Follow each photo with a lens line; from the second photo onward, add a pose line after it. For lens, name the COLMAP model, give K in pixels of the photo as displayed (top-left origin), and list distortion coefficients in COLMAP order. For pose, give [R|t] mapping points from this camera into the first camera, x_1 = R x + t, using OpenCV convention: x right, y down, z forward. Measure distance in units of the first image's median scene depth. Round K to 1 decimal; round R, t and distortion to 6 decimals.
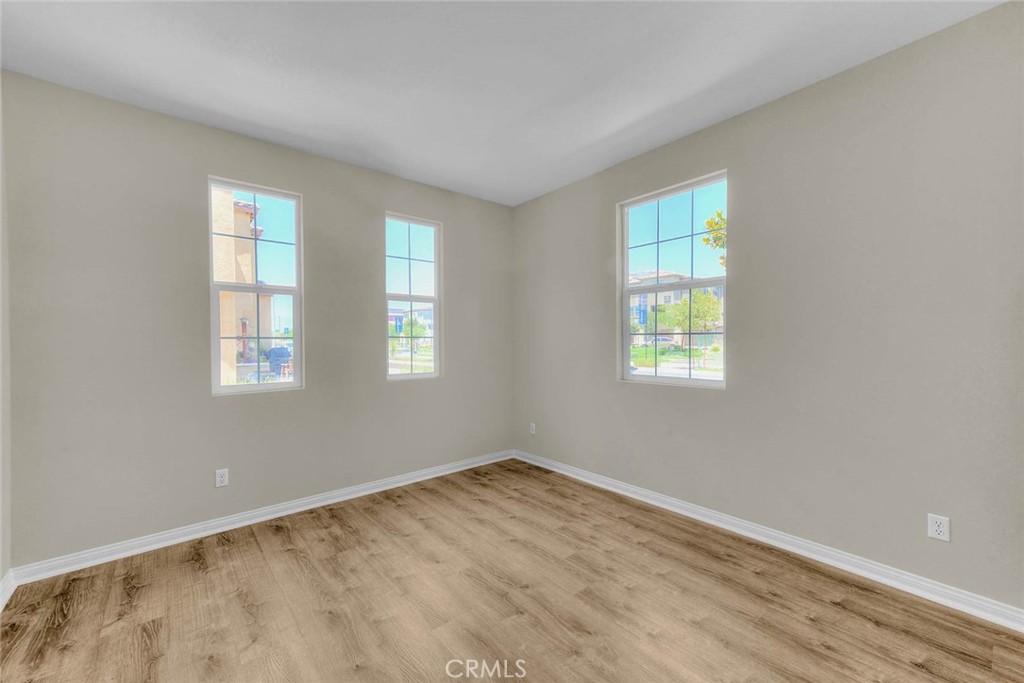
lens RADIAL K [[418.1, 0, 512.0], [0, 418.1, 341.5], [0, 0, 1]] dist [0.016186, 0.000093]
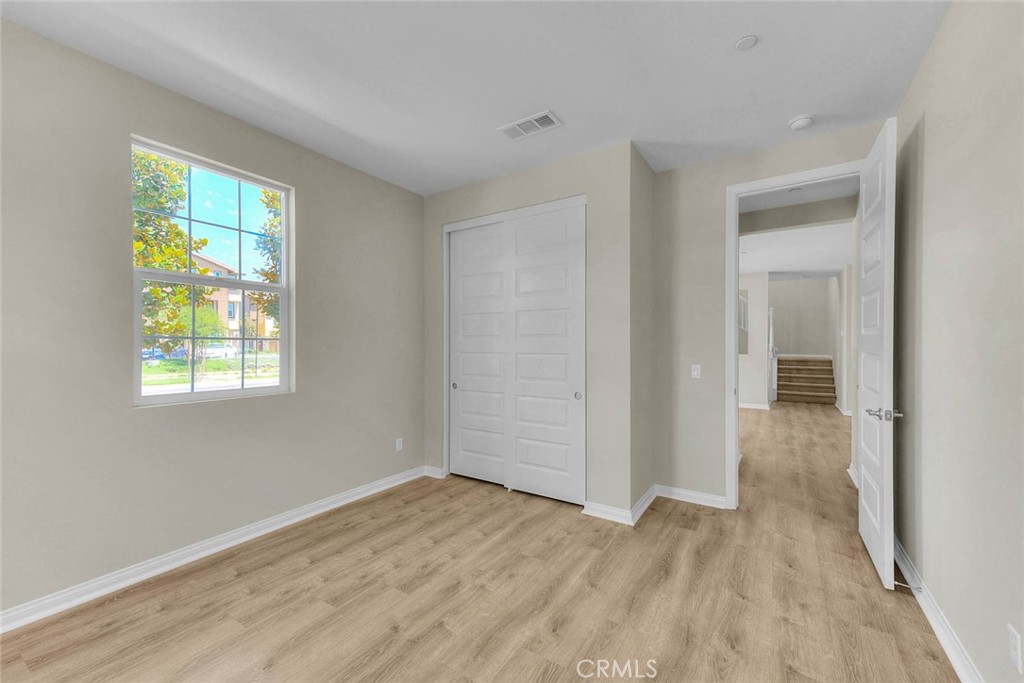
lens RADIAL K [[418.1, 0, 512.0], [0, 418.1, 341.5], [0, 0, 1]] dist [0.016186, 0.000093]
pose [[-0.312725, 0.007386, 0.949815, -0.739876], [0.000586, 0.999971, -0.007583, -0.007912], [-0.949844, -0.001815, -0.312720, 0.874121]]
